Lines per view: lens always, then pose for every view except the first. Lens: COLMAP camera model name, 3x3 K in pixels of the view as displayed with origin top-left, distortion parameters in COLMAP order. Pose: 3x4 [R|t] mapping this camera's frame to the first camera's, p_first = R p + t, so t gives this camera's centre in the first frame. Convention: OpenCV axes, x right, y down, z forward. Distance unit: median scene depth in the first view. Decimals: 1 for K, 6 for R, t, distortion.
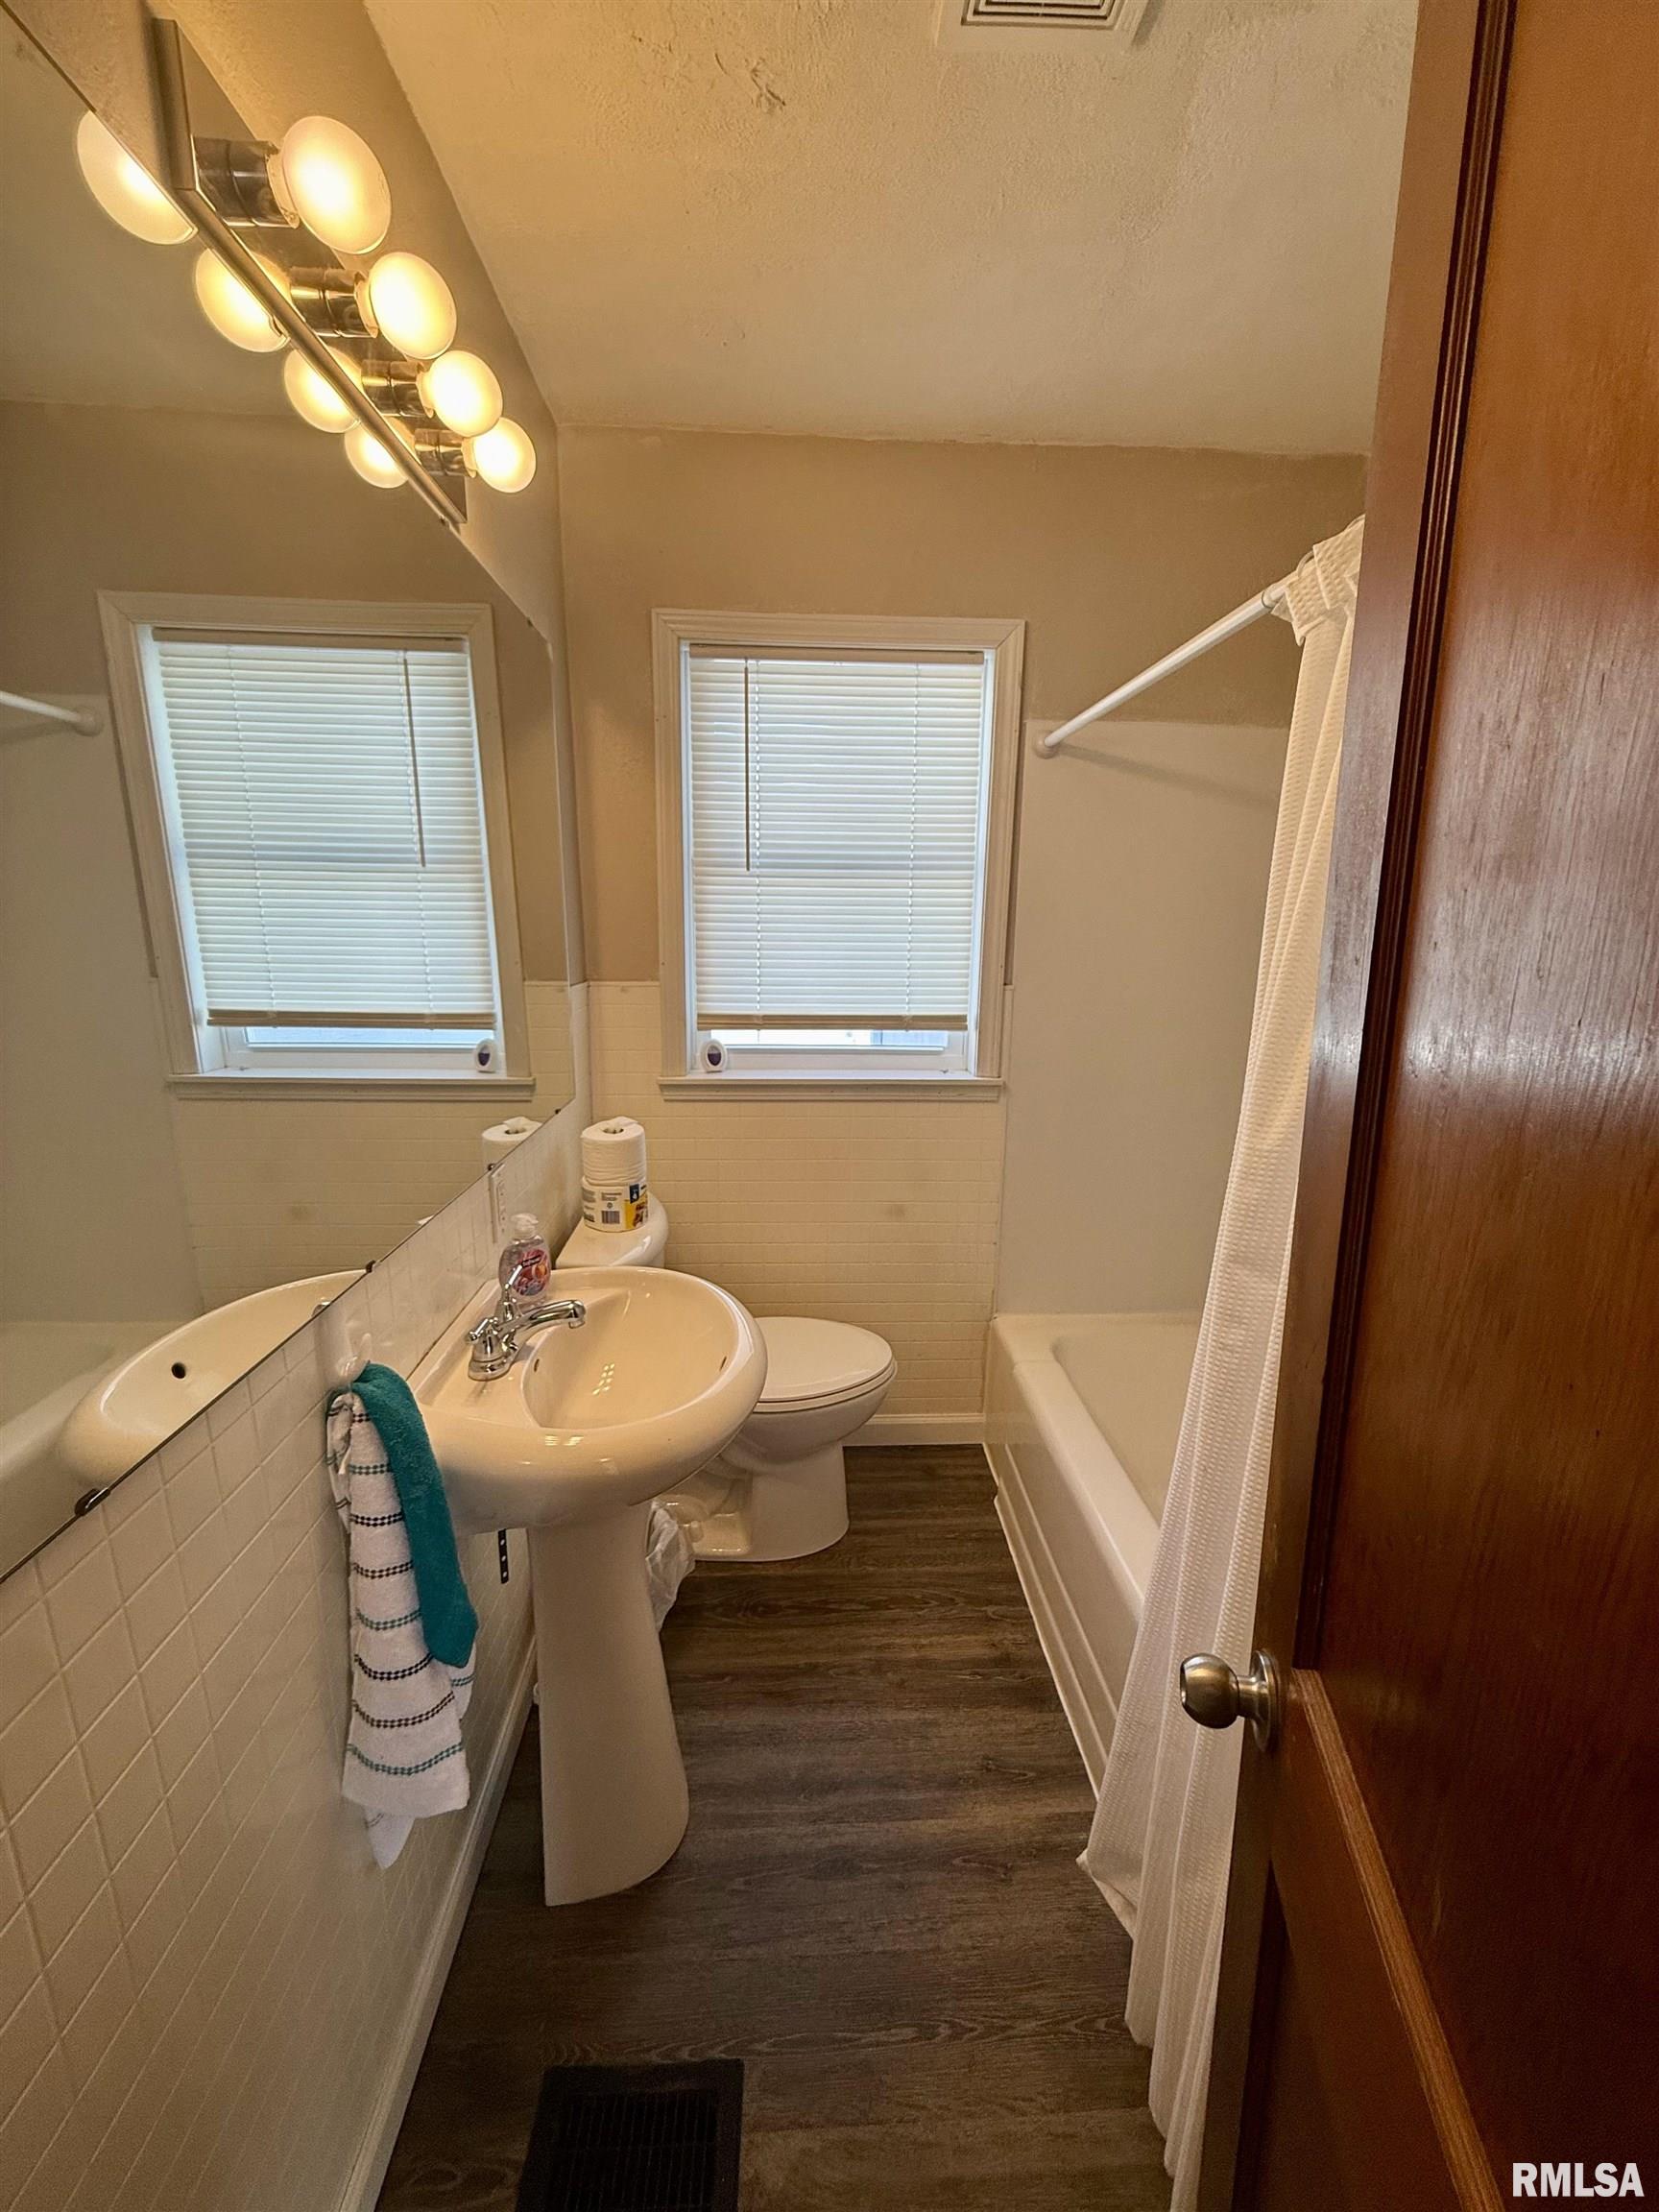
lens RADIAL K [[880.4, 0, 832.7], [0, 880.4, 1103.8], [0, 0, 1]] dist [-0.002134, 0.000519]
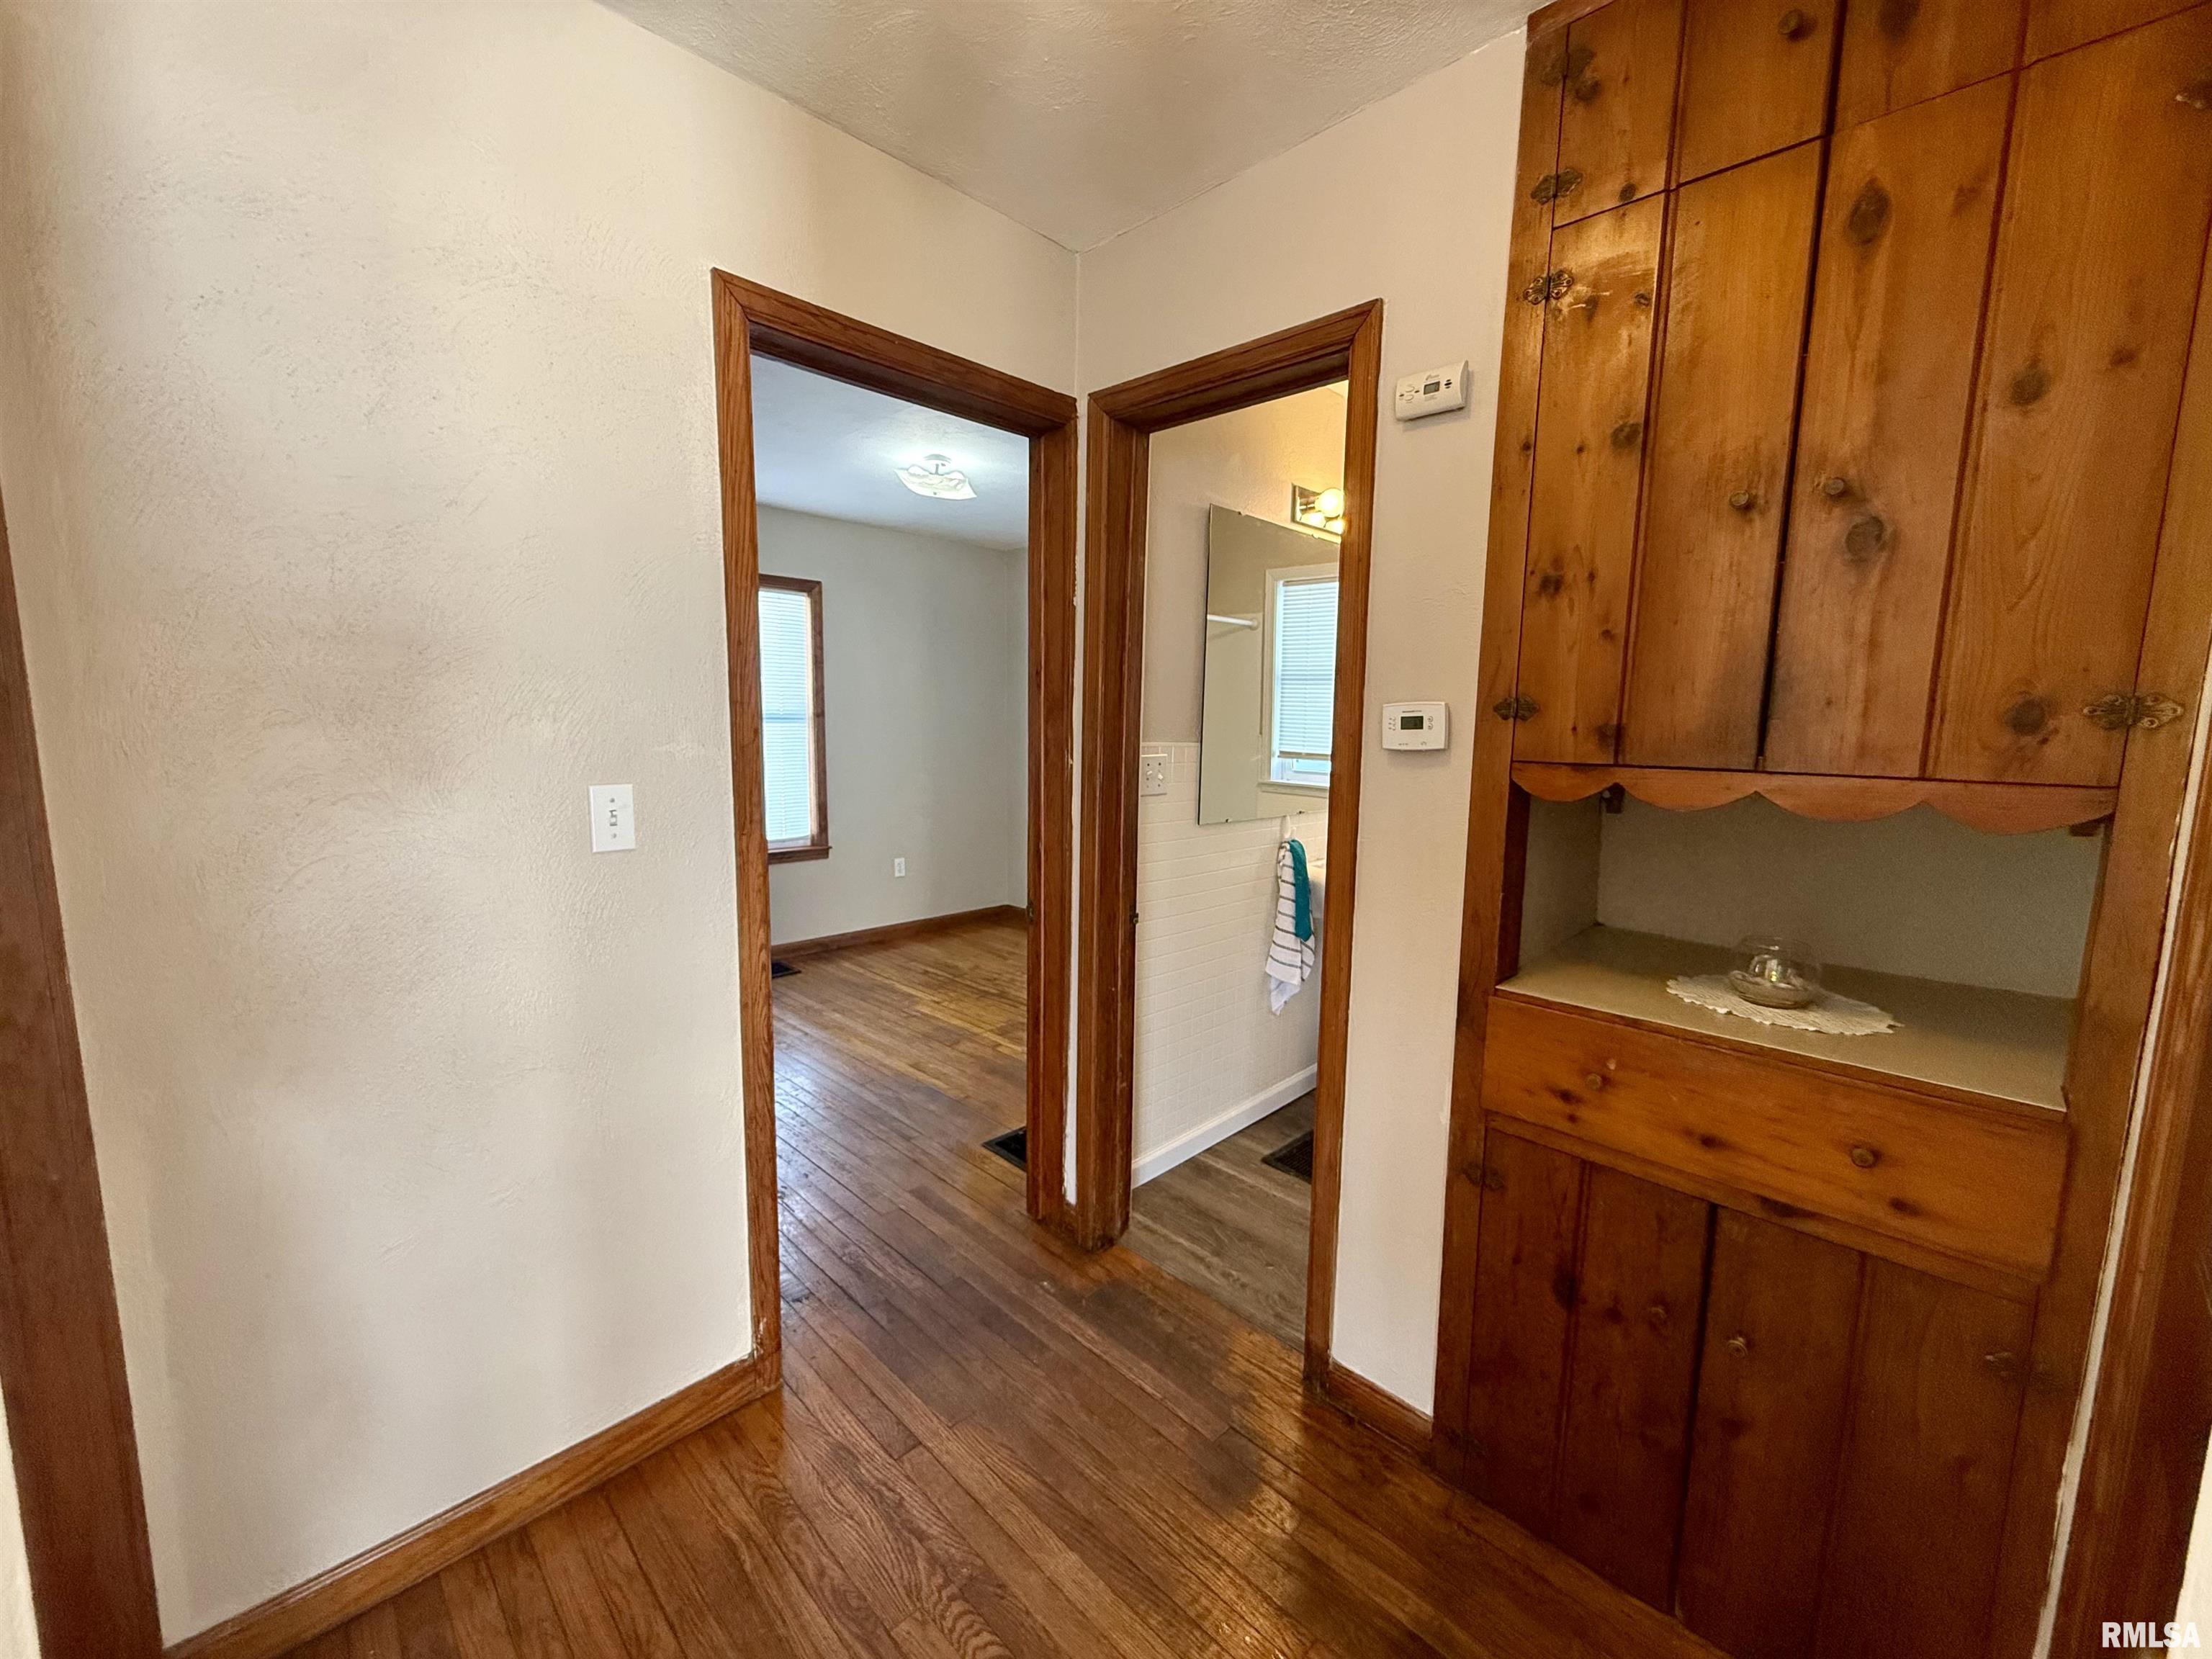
lens RADIAL K [[880.4, 0, 1109.0], [0, 880.4, 821.9], [0, 0, 1]] dist [-0.002134, 0.000519]
pose [[0.675337, 0.086991, -0.732361, 1.322933], [-0.161469, 0.986367, -0.031735, 0.447771], [0.719616, 0.139685, 0.680177, -1.619126]]
